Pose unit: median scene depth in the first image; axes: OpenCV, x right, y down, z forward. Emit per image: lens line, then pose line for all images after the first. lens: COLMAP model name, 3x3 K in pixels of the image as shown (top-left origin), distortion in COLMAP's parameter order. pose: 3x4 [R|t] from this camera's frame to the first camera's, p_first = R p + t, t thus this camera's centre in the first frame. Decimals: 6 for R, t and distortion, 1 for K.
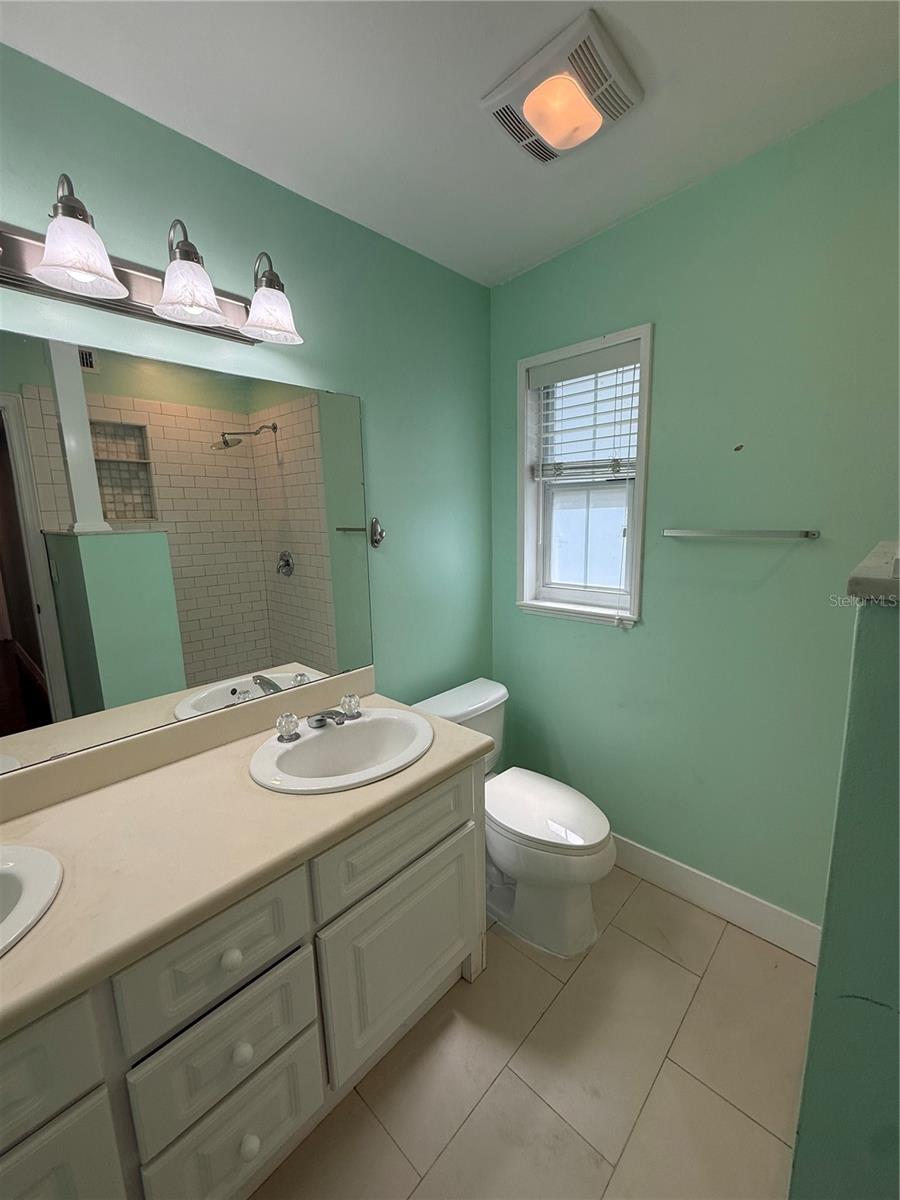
lens RADIAL K [[482.5, 0, 444.7], [0, 482.5, 600.5], [0, 0, 1]] dist [0.015868, -0.001737]
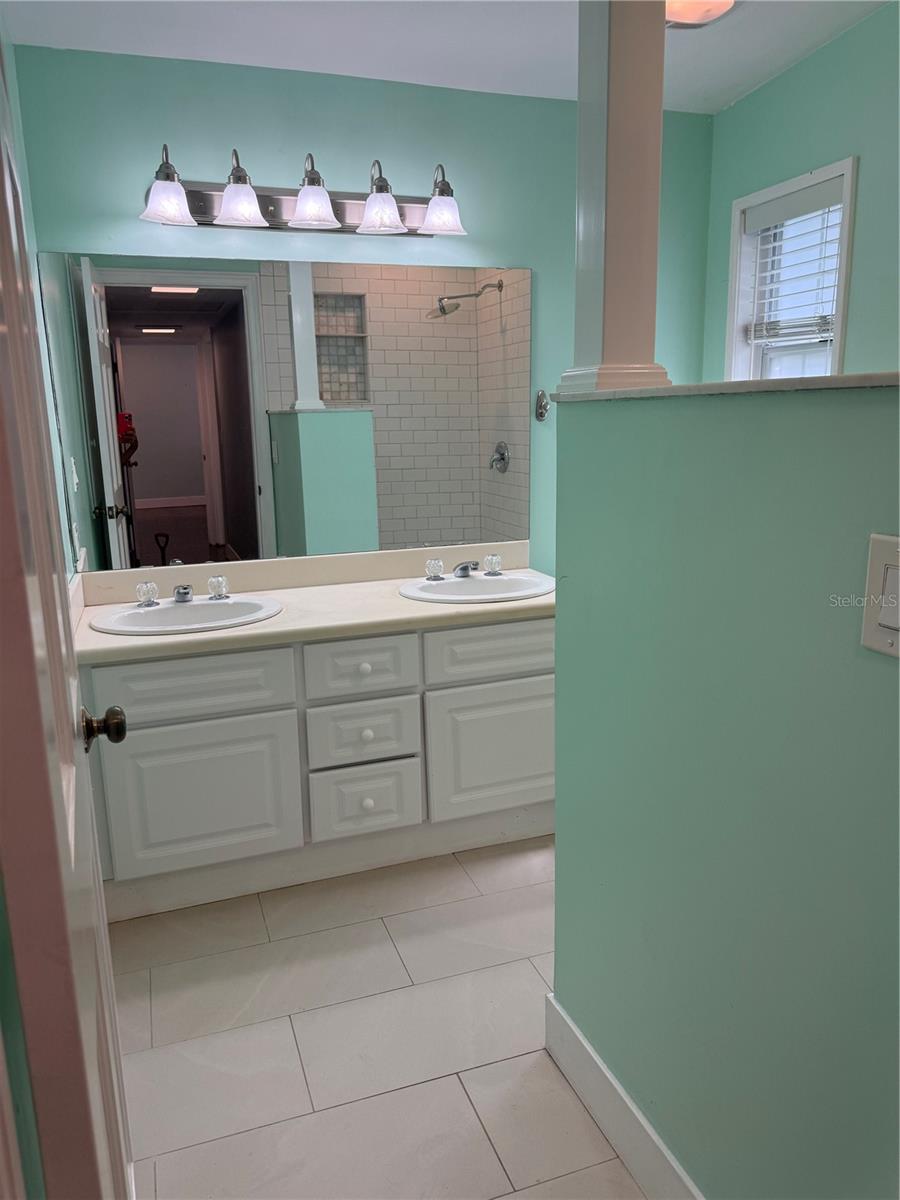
lens RADIAL K [[852.4, 0, 448.2], [0, 852.4, 603.4], [0, 0, 1]] dist [0.063712, -0.033721]
pose [[0.894819, 0.100929, -0.434871, 0.307131], [-0.079601, 0.994570, 0.067037, 0.101593], [0.439276, -0.025370, 0.897994, -0.422875]]
